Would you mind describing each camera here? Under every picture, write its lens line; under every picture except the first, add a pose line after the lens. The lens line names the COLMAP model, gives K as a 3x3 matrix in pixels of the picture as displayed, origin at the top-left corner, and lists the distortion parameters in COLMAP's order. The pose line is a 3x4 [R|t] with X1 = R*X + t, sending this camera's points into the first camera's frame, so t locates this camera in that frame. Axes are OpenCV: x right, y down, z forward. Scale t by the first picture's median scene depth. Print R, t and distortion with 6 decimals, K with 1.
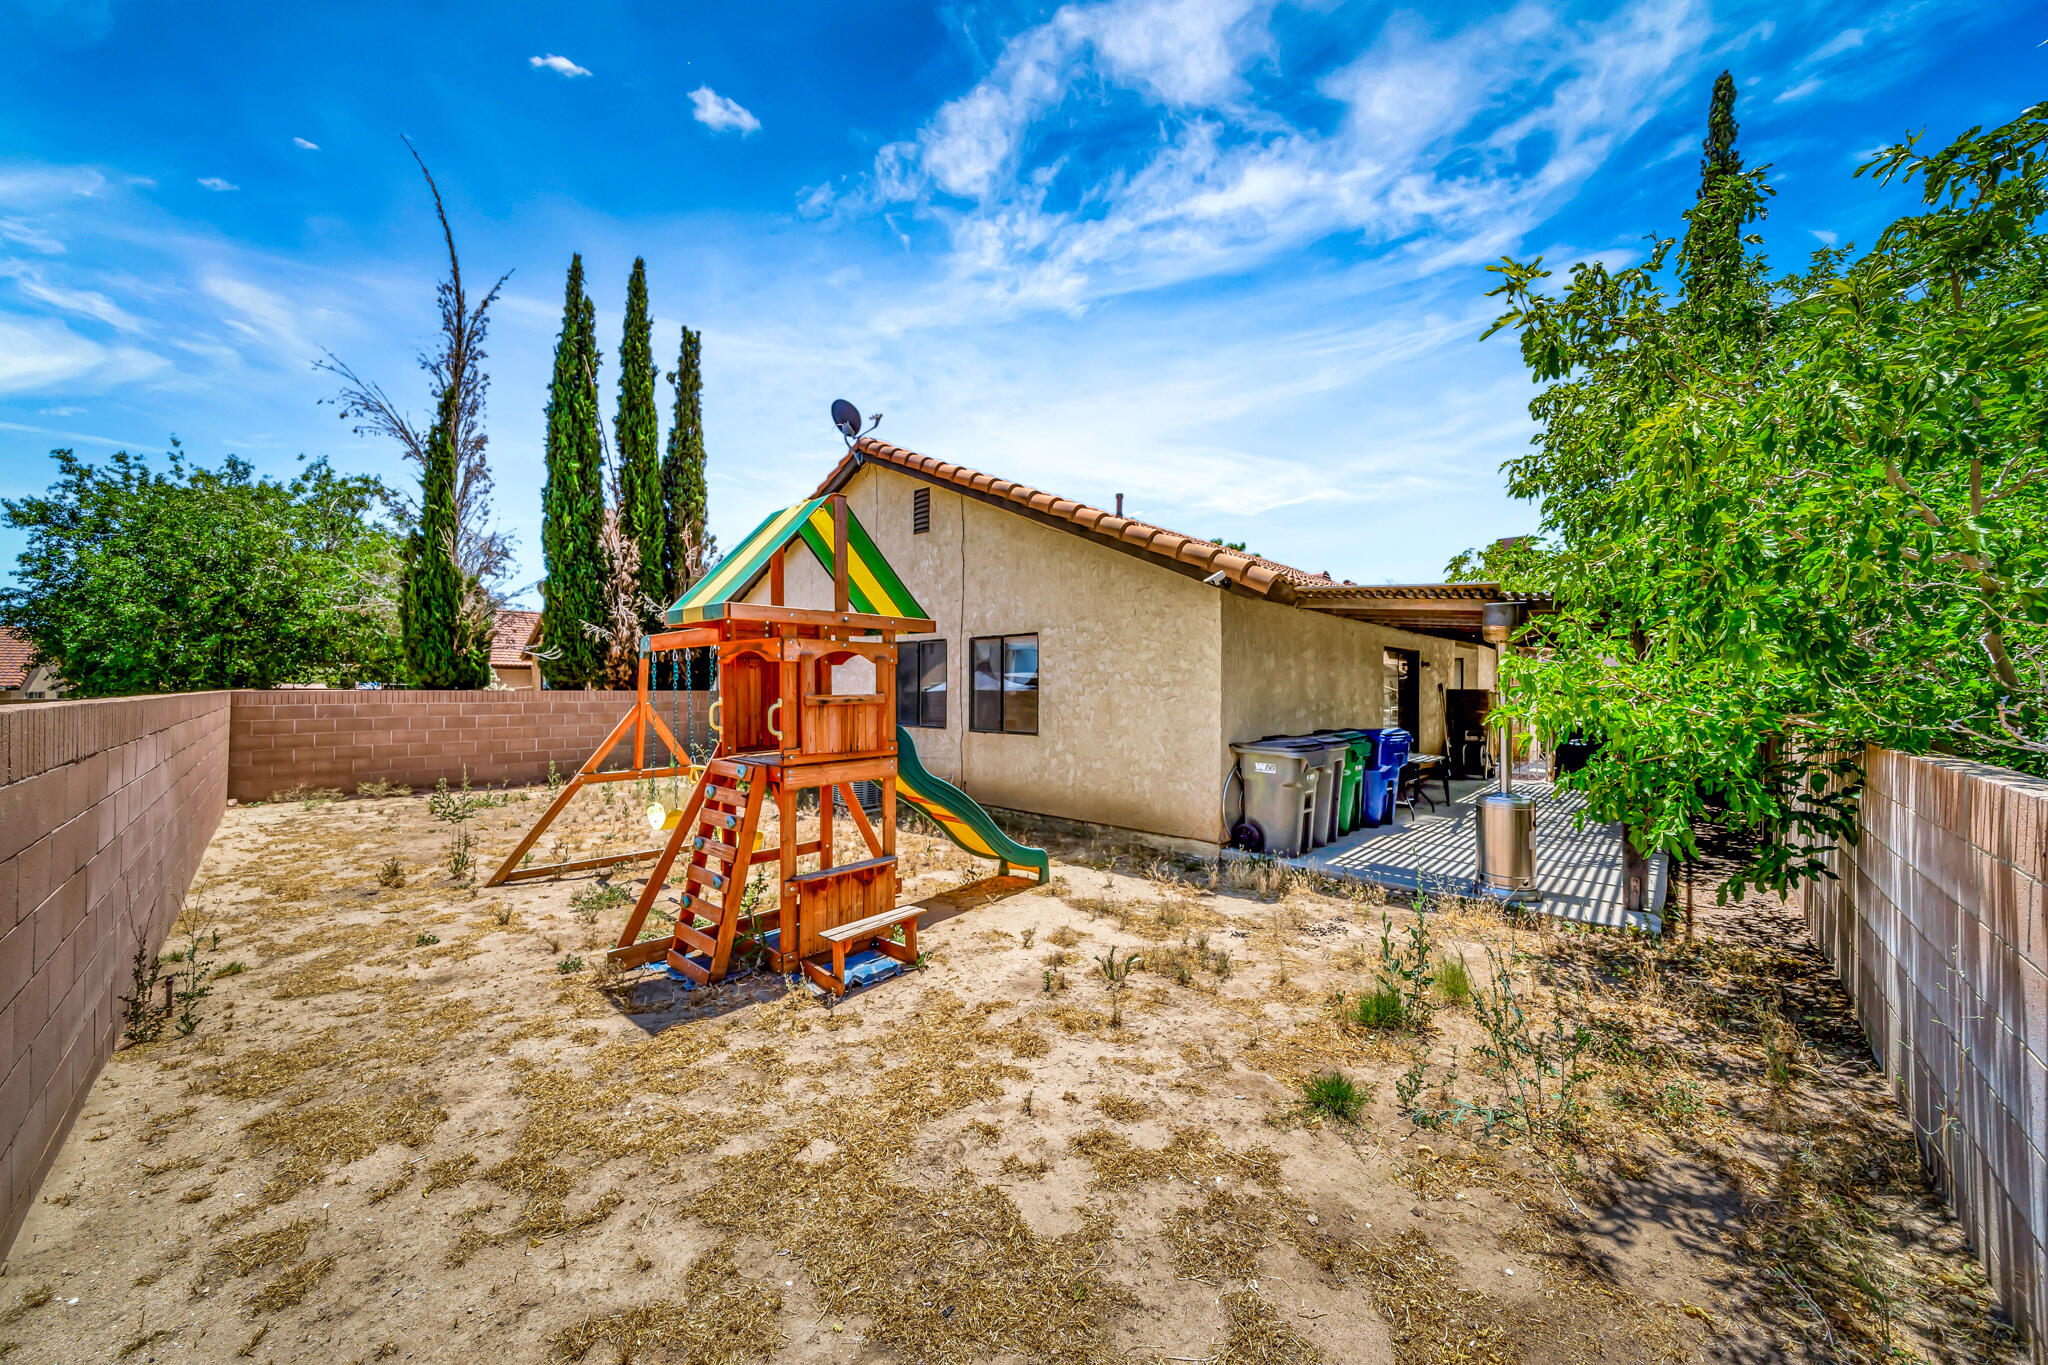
lens RADIAL K [[708.3, 0, 1024.0], [0, 708.3, 682.5], [0, 0, 1]] dist [0.000500, 0.000023]
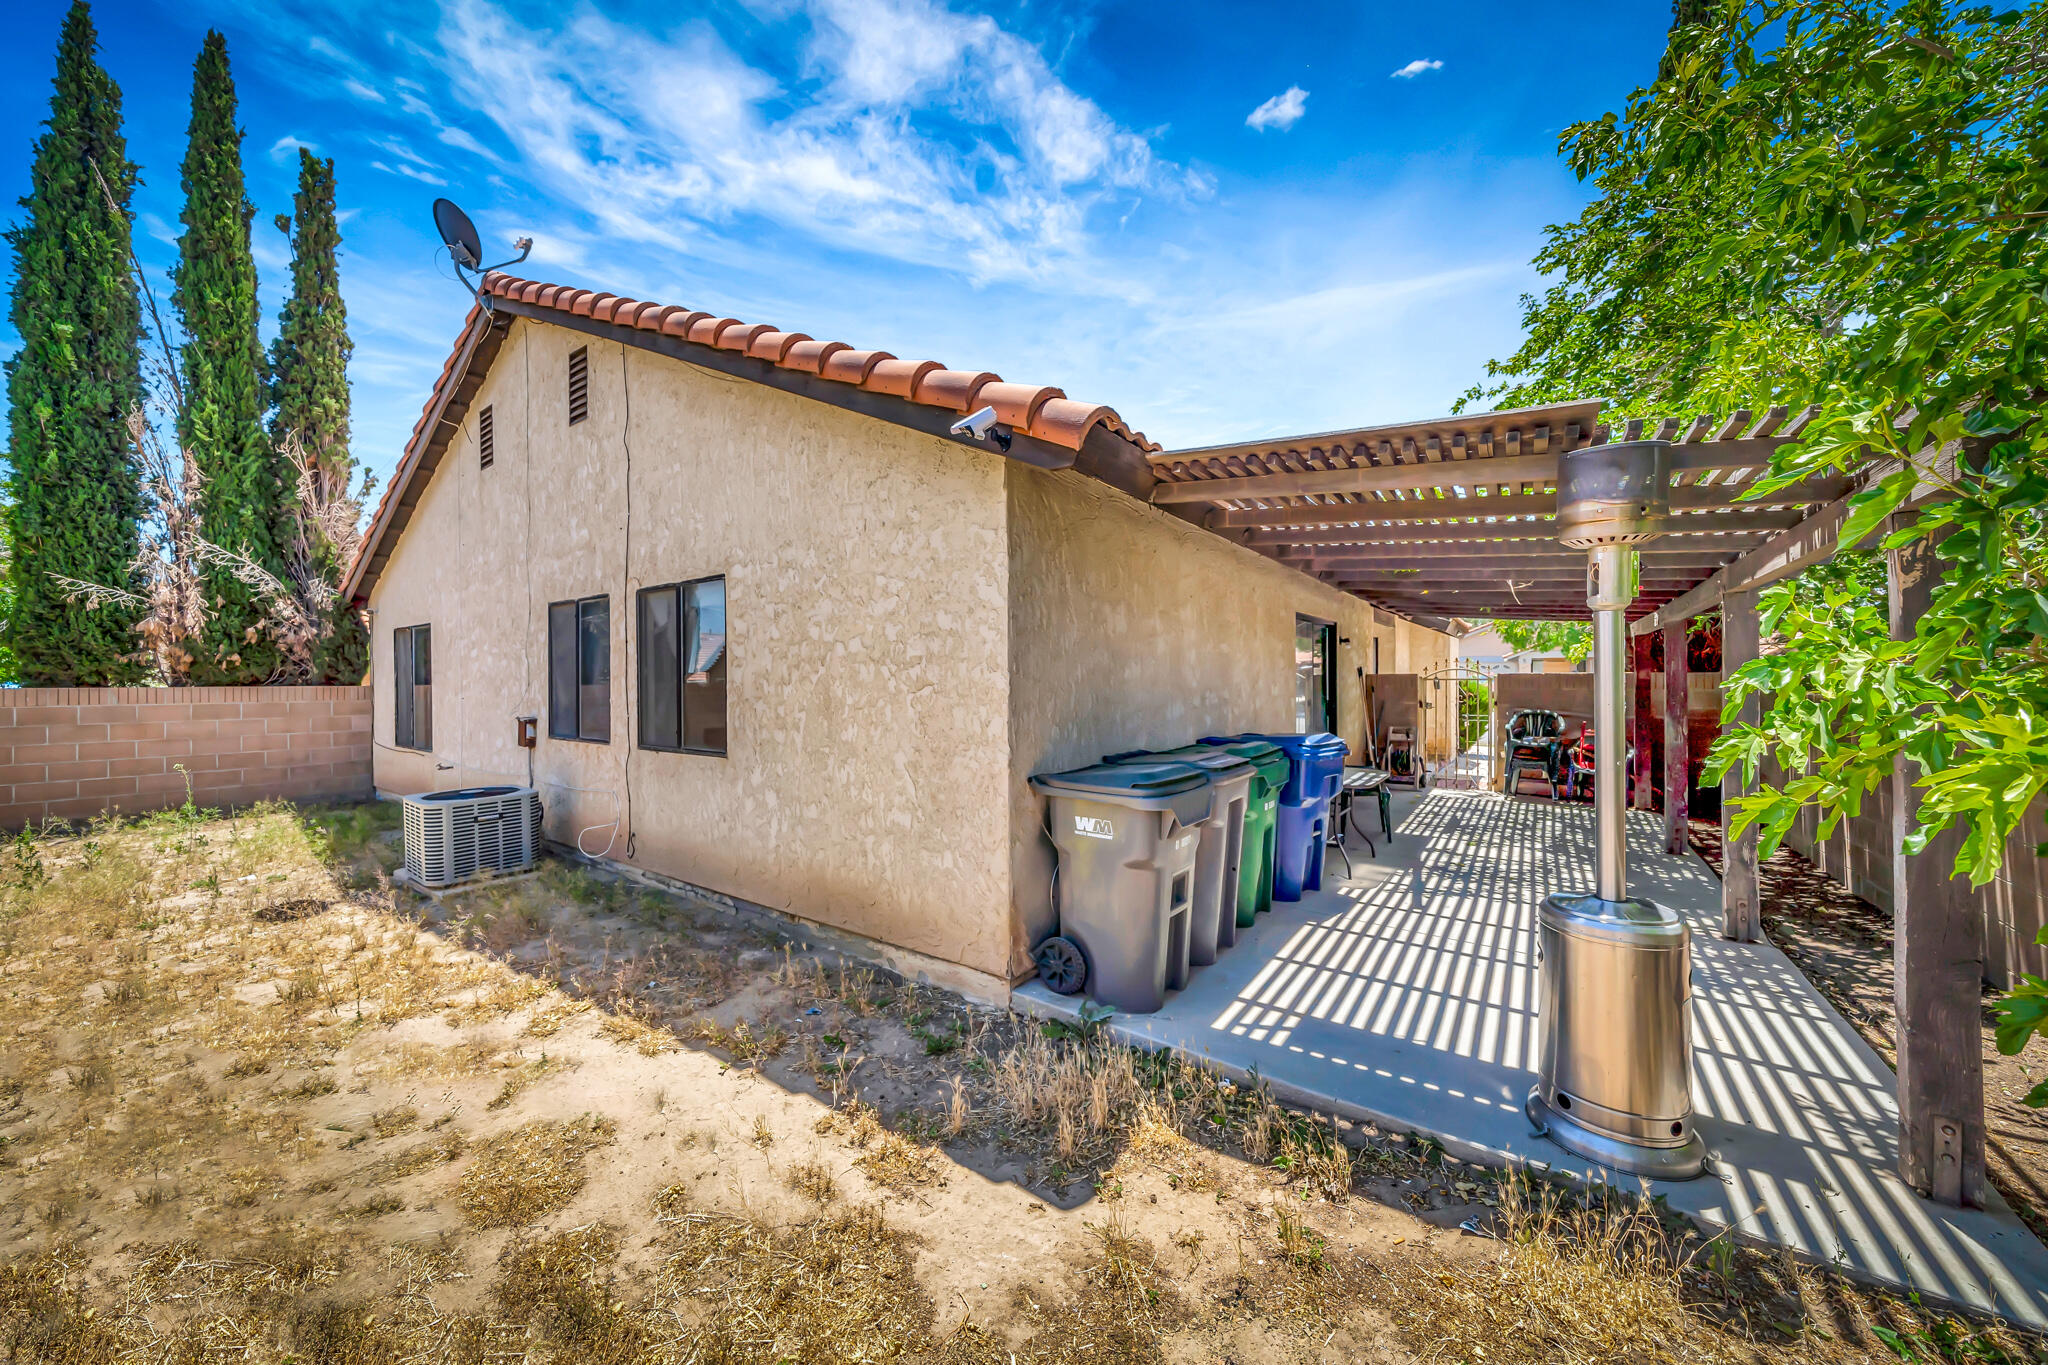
lens RADIAL K [[722.9, 0, 1016.3], [0, 722.9, 673.0], [0, 0, 1]] dist [-0.003397, -0.000129]
pose [[0.992204, -0.008173, 0.124359, 0.181800], [0.008733, 0.999954, -0.003957, 0.012463], [-0.124321, 0.005013, 0.992229, 0.410166]]
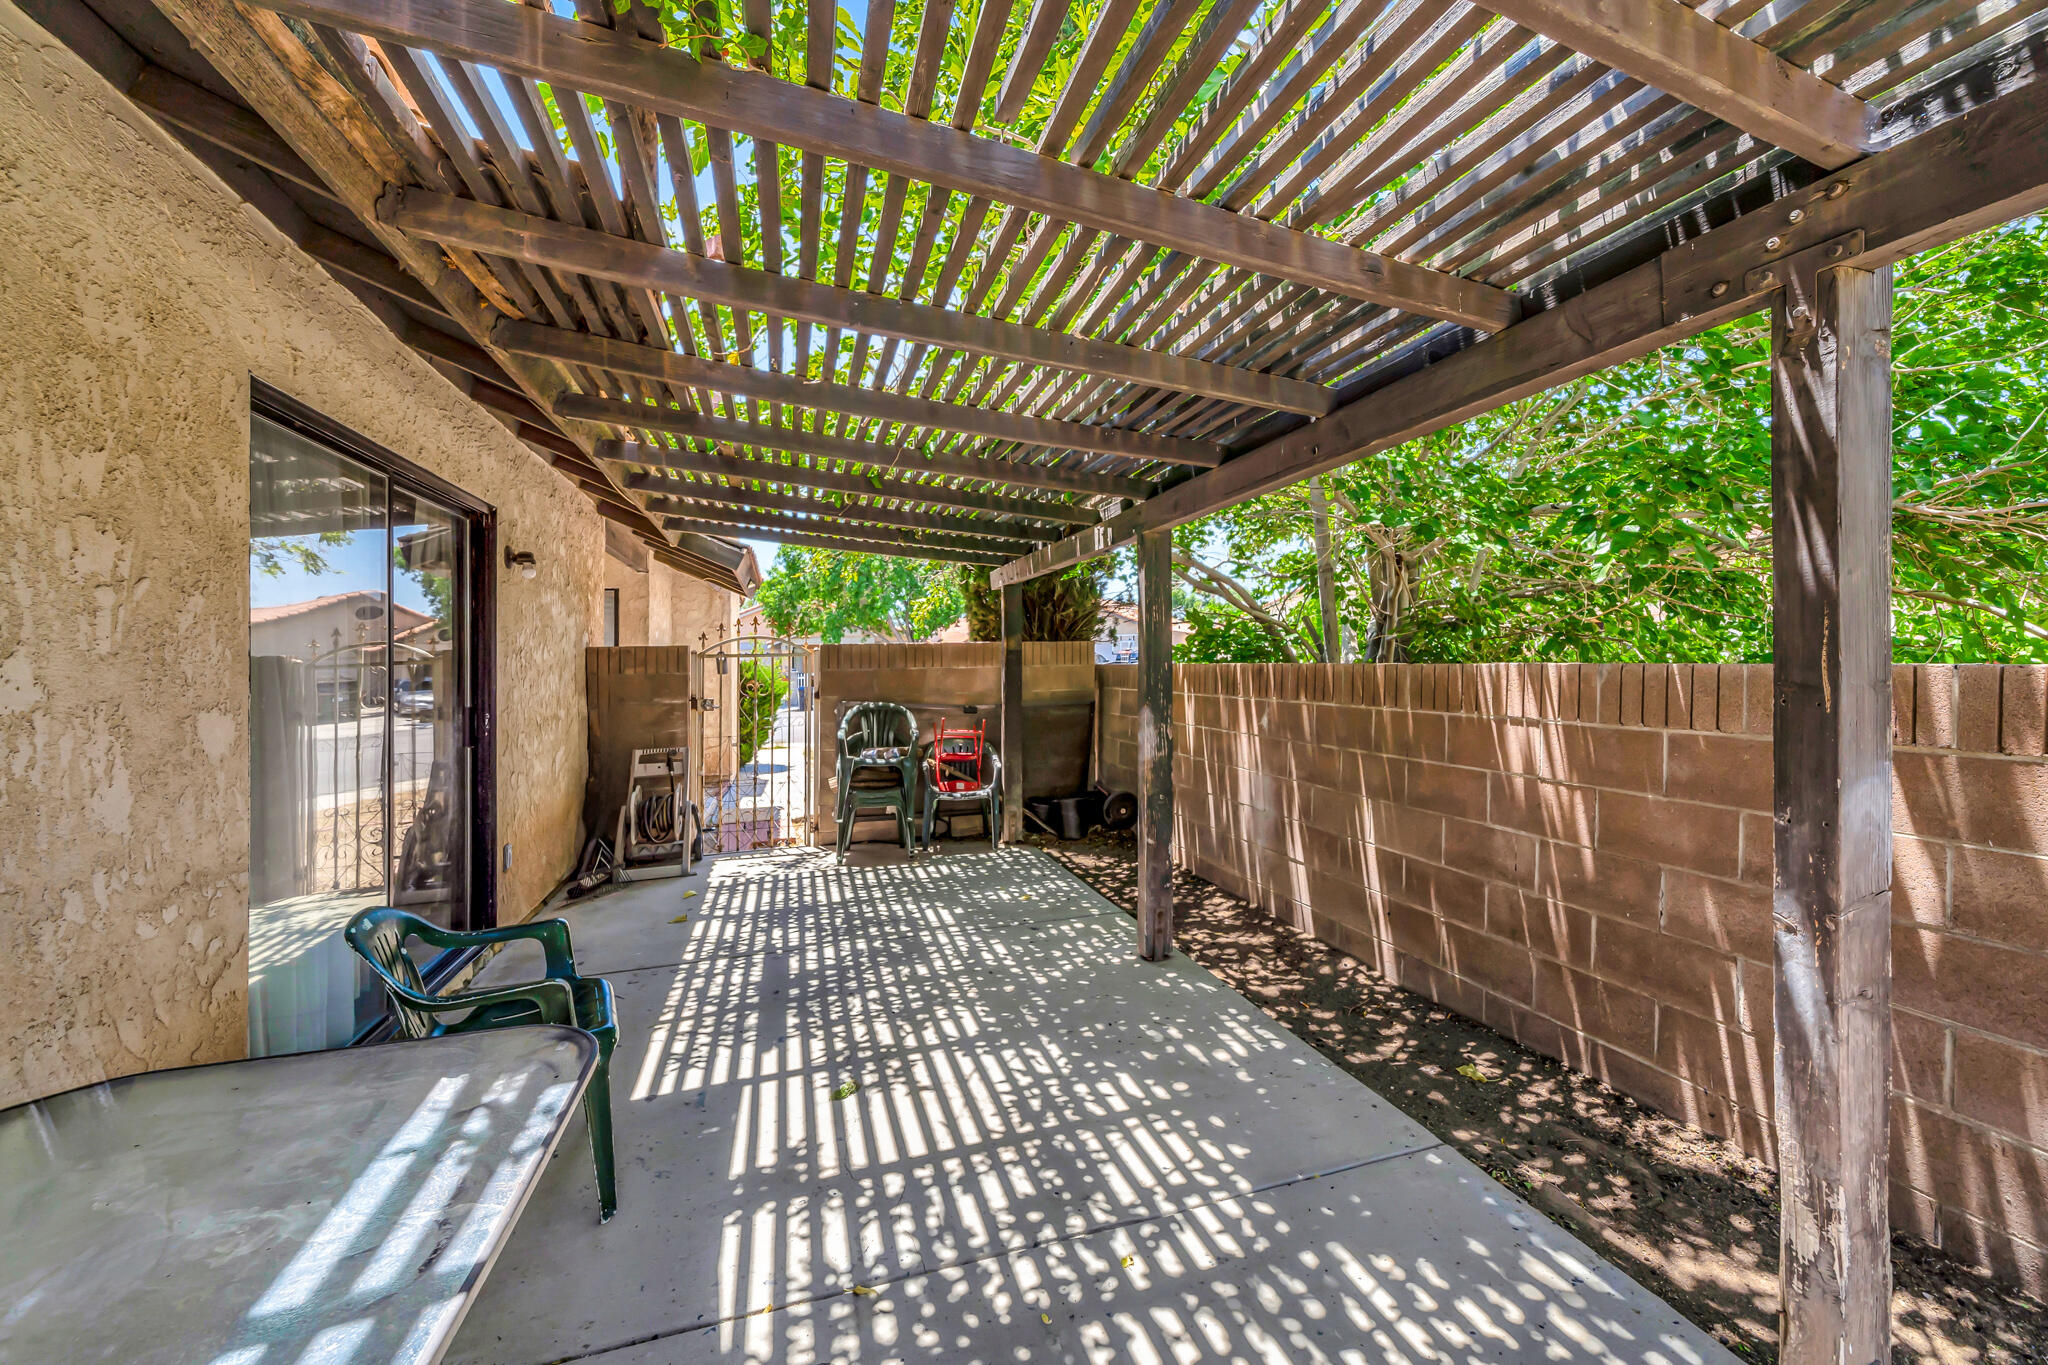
lens RADIAL K [[702.6, 0, 1032.9], [0, 702.6, 650.2], [0, 0, 1]] dist [-0.000456, -0.000016]
pose [[0.461688, -0.003504, 0.887036, 0.597720], [0.018898, 0.999804, -0.005887, 0.028799], [-0.886841, 0.019482, 0.461664, 0.981267]]
